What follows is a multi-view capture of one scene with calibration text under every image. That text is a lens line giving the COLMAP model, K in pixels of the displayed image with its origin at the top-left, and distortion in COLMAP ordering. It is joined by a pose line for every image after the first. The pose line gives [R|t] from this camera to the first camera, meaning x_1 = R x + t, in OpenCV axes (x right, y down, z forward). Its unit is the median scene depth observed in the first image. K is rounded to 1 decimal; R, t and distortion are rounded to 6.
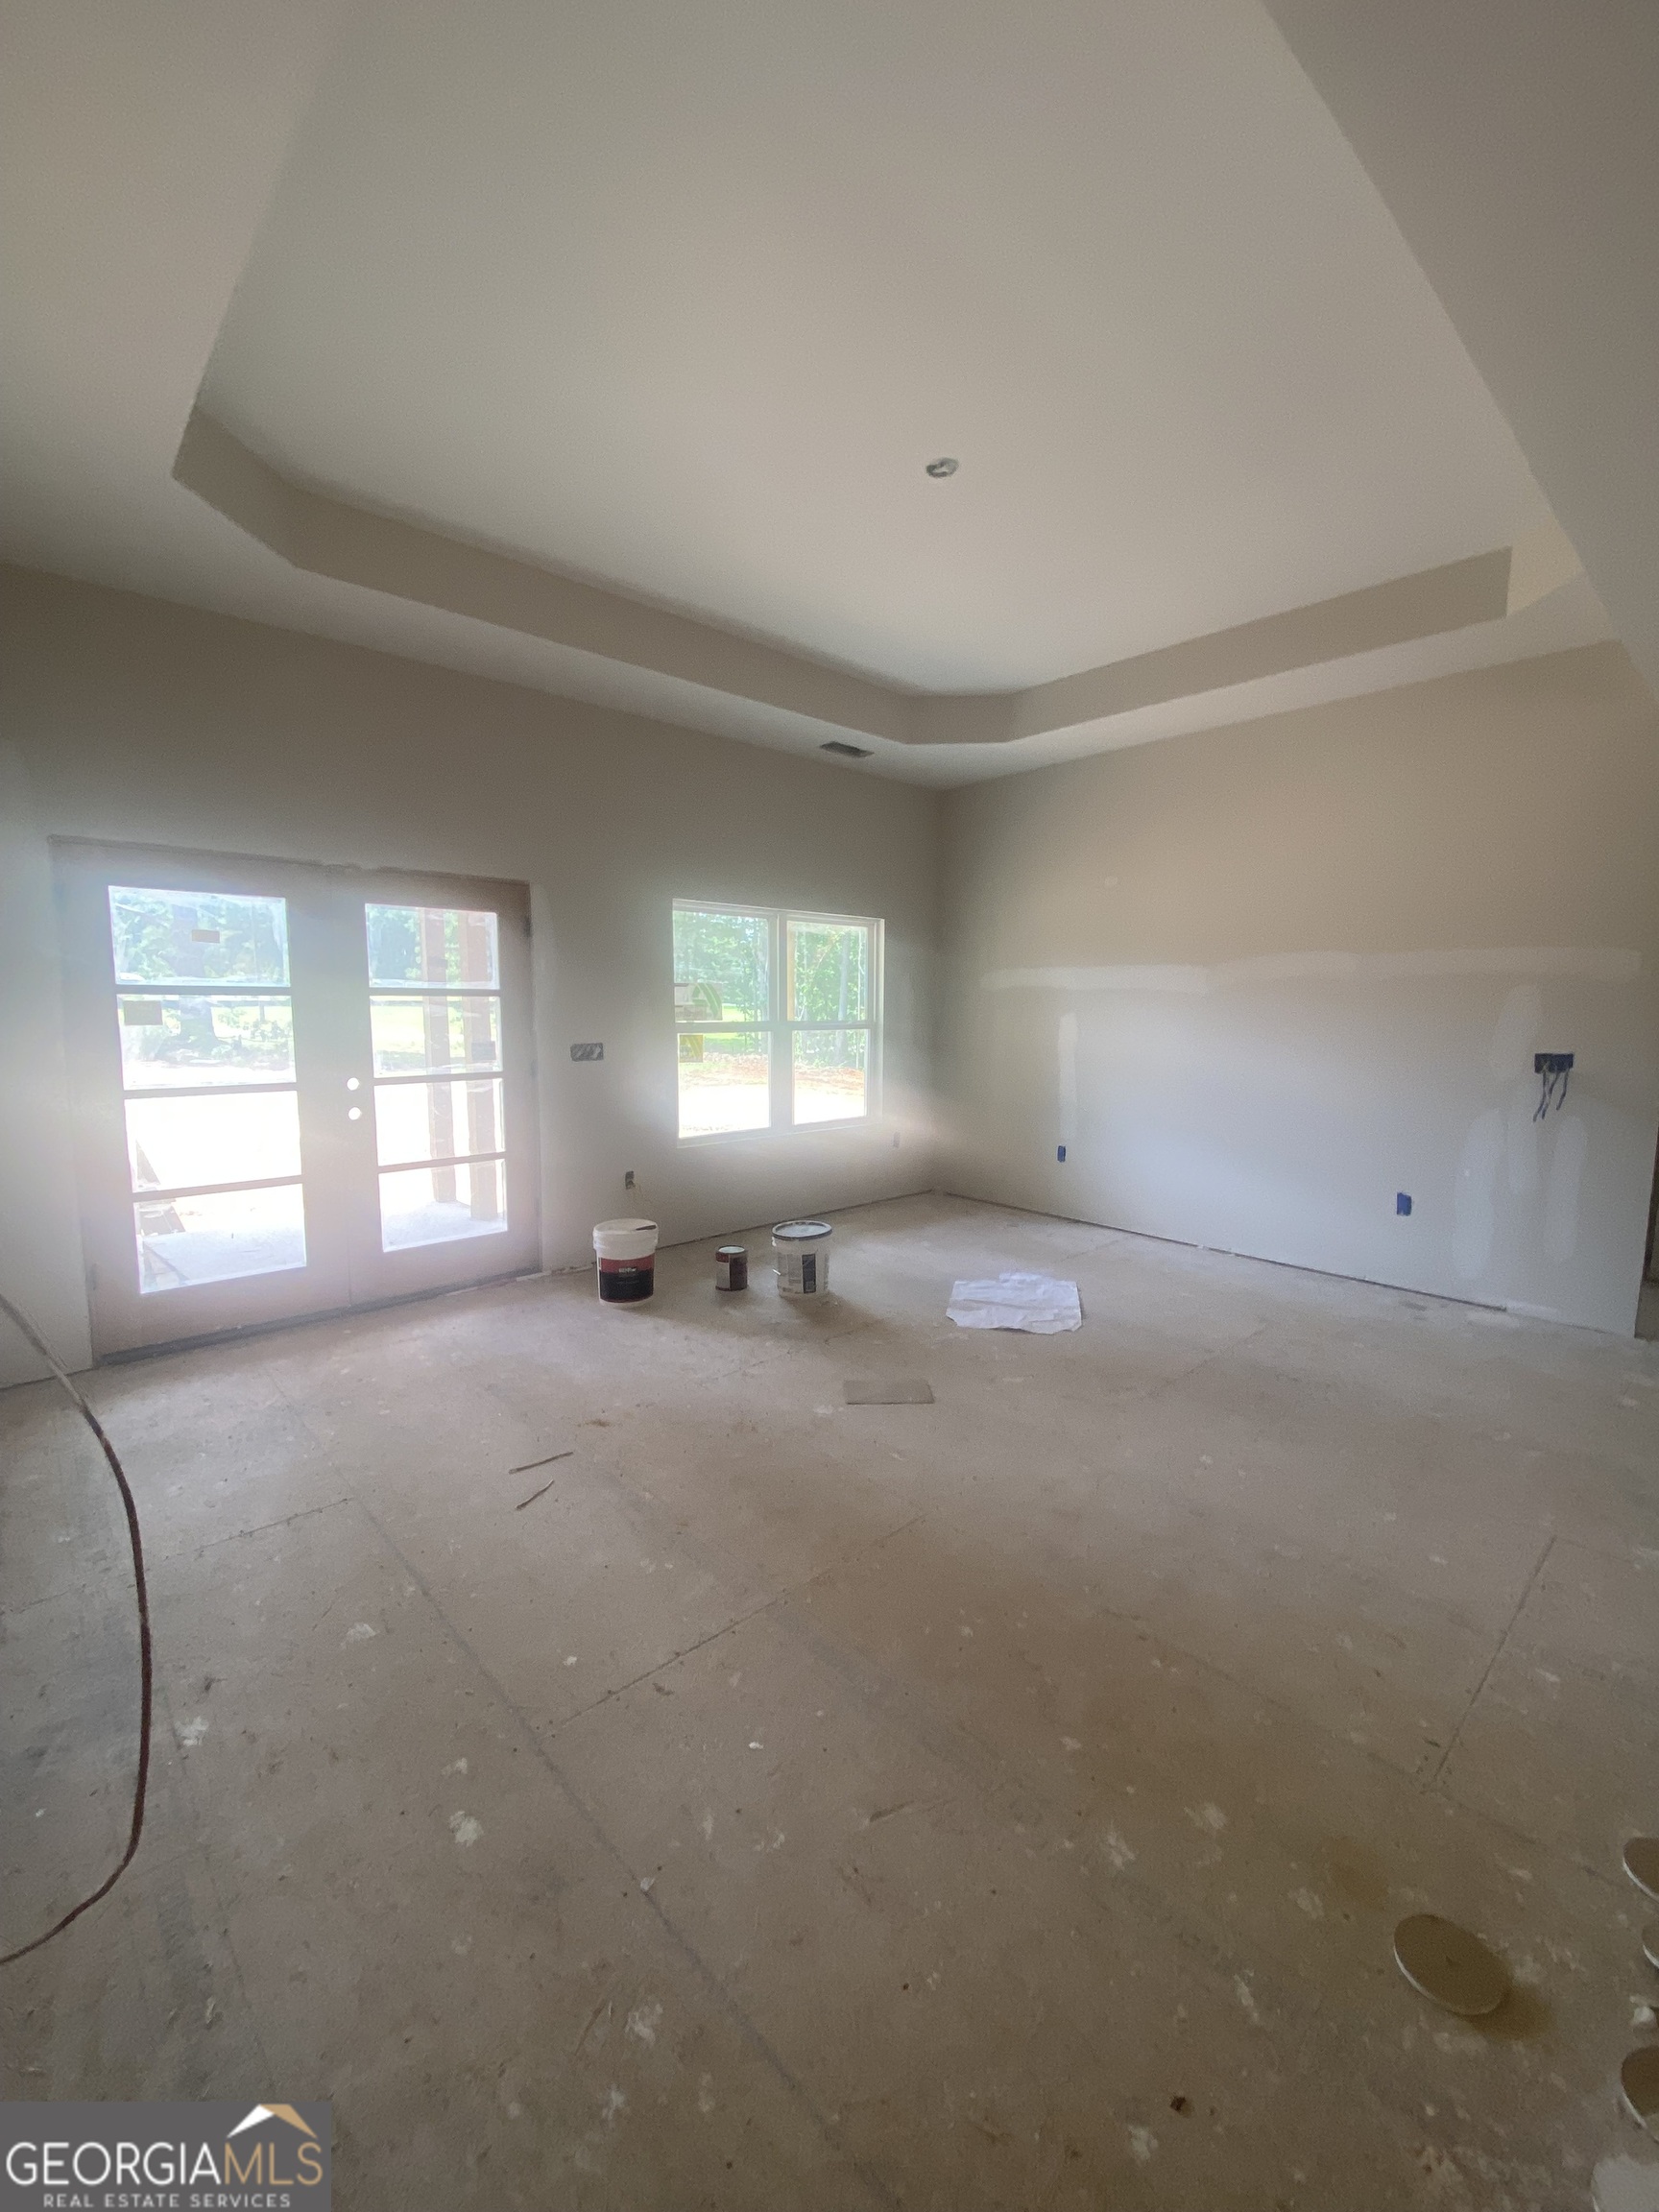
lens RADIAL K [[894.5, 0, 823.6], [0, 894.5, 1104.9], [0, 0, 1]] dist [0.023844, -0.021797]
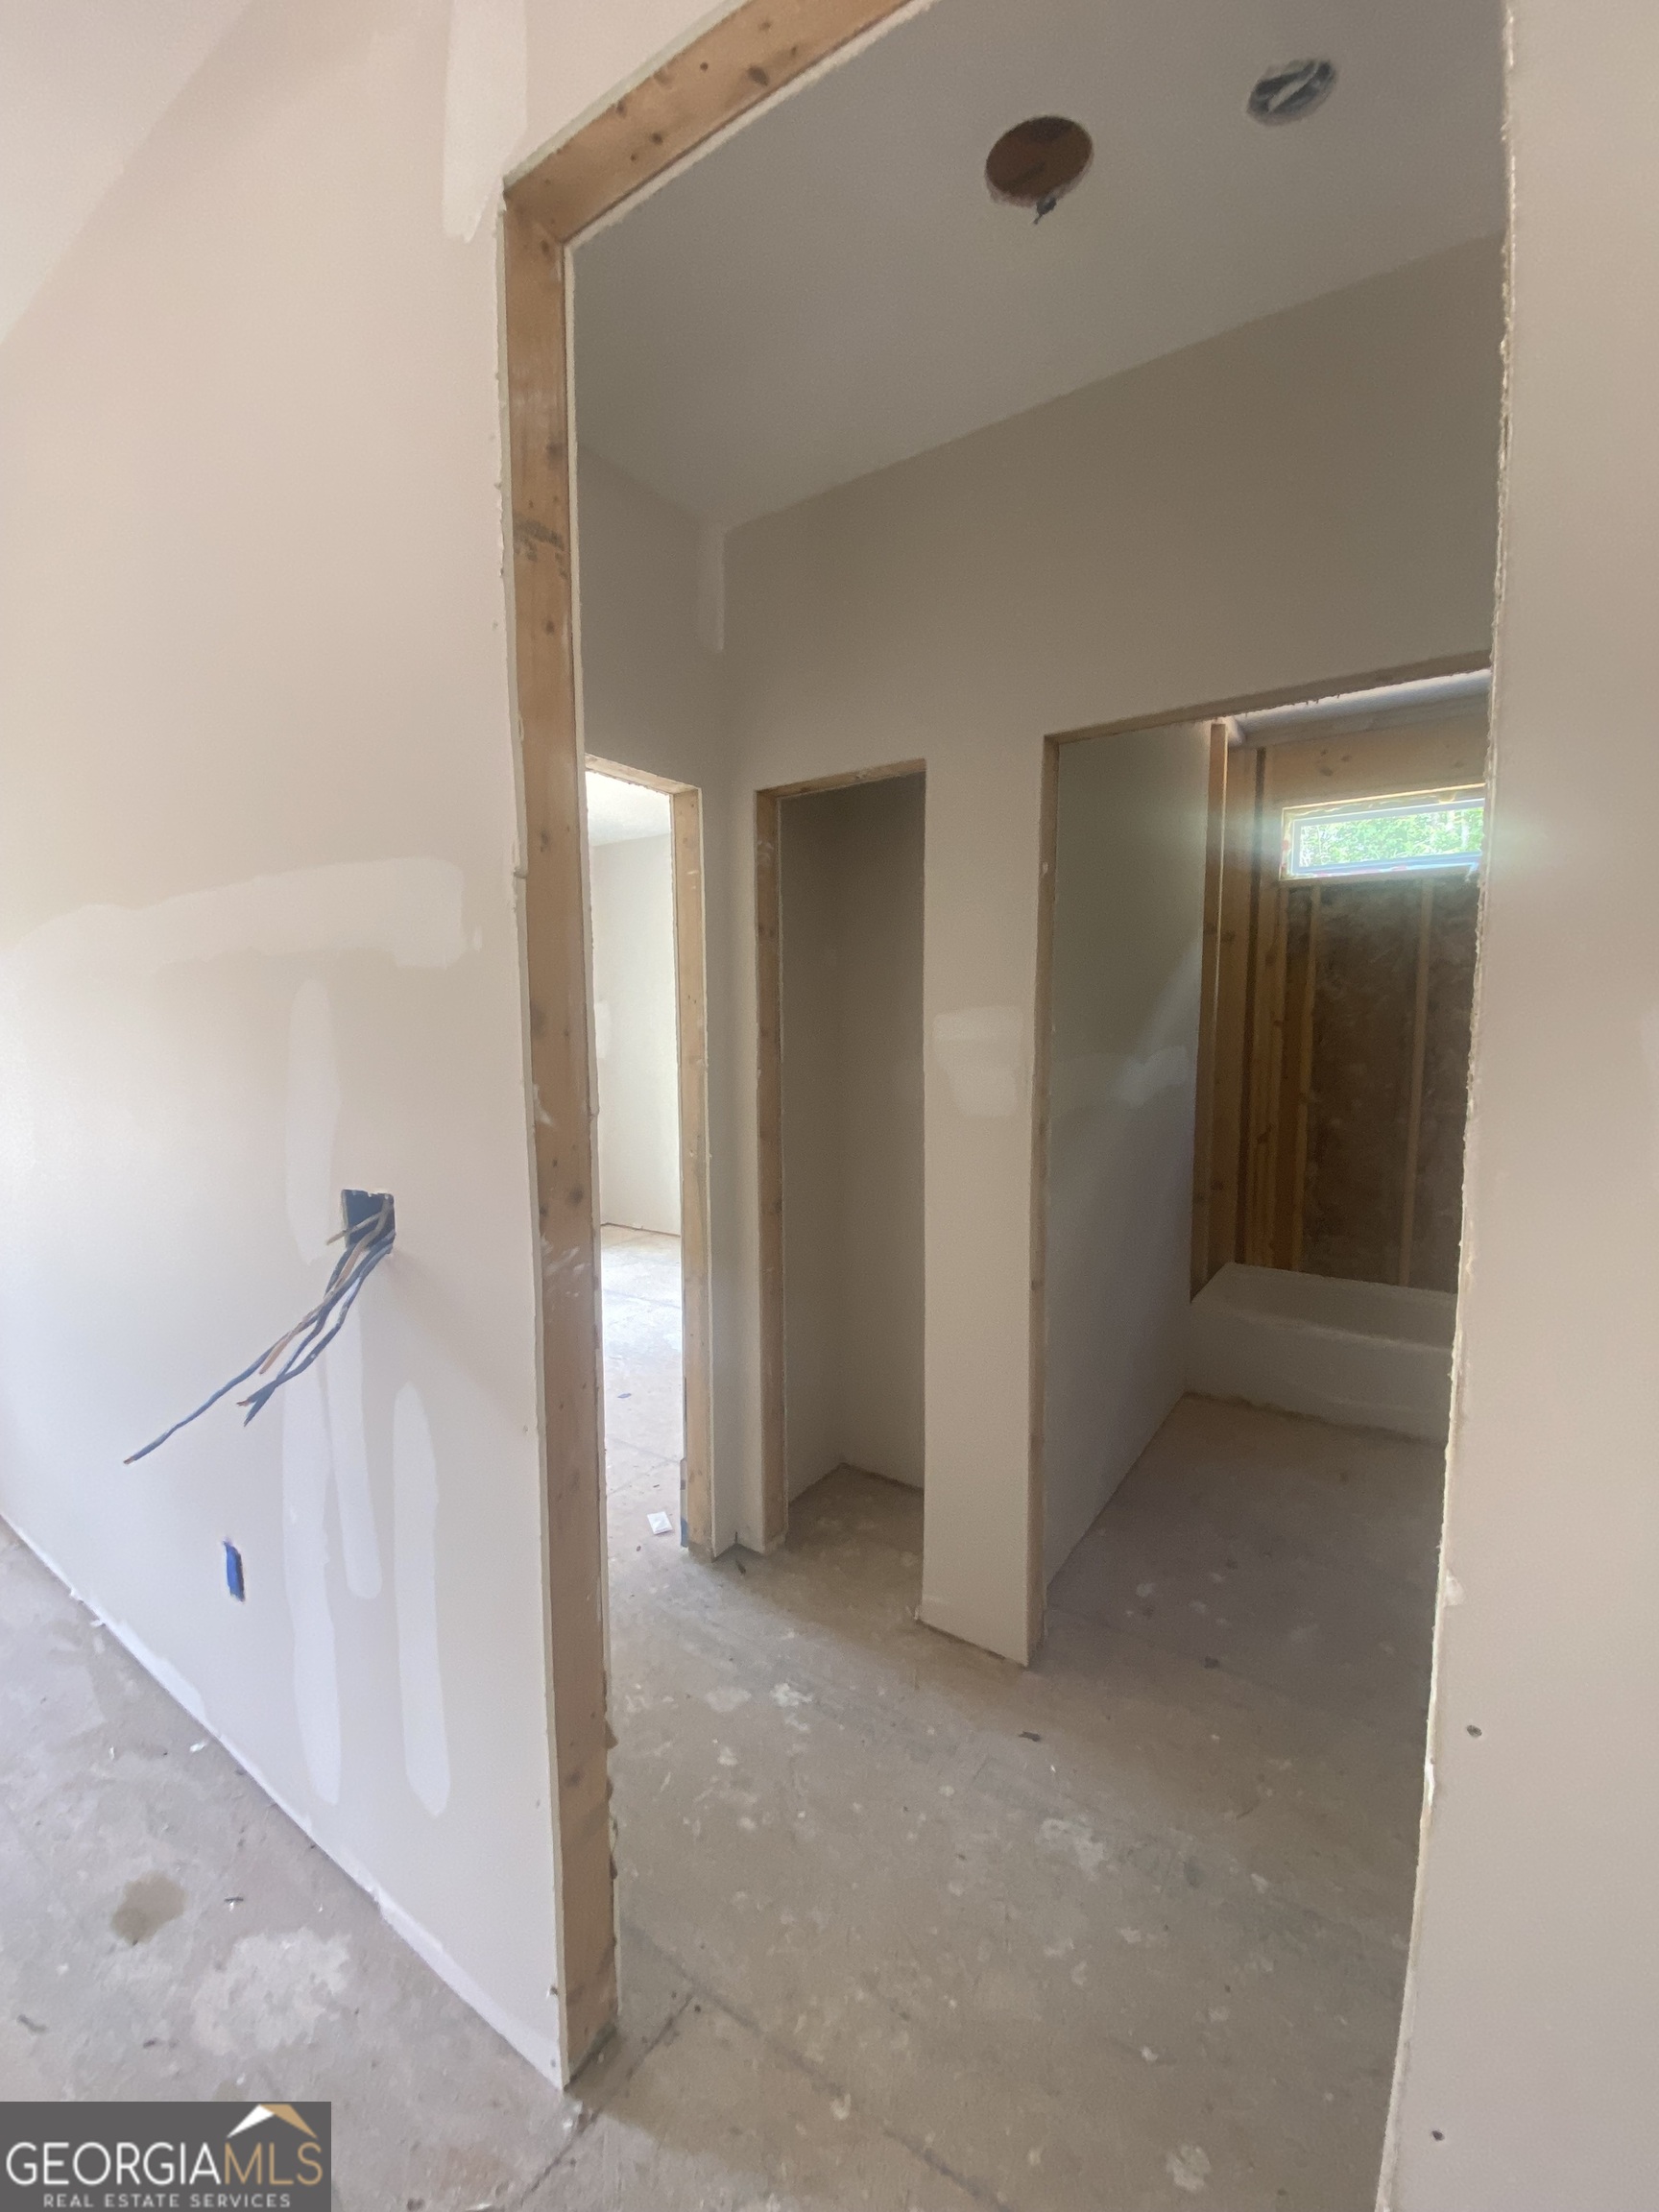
lens RADIAL K [[898.0, 0, 817.1], [0, 898.0, 1098.3], [0, 0, 1]] dist [0.022065, -0.021522]
pose [[0.973603, -0.028159, 0.226503, 0.804642], [0.033644, 0.999226, -0.020394, -0.071383], [-0.225753, 0.027476, 0.973797, 0.575209]]
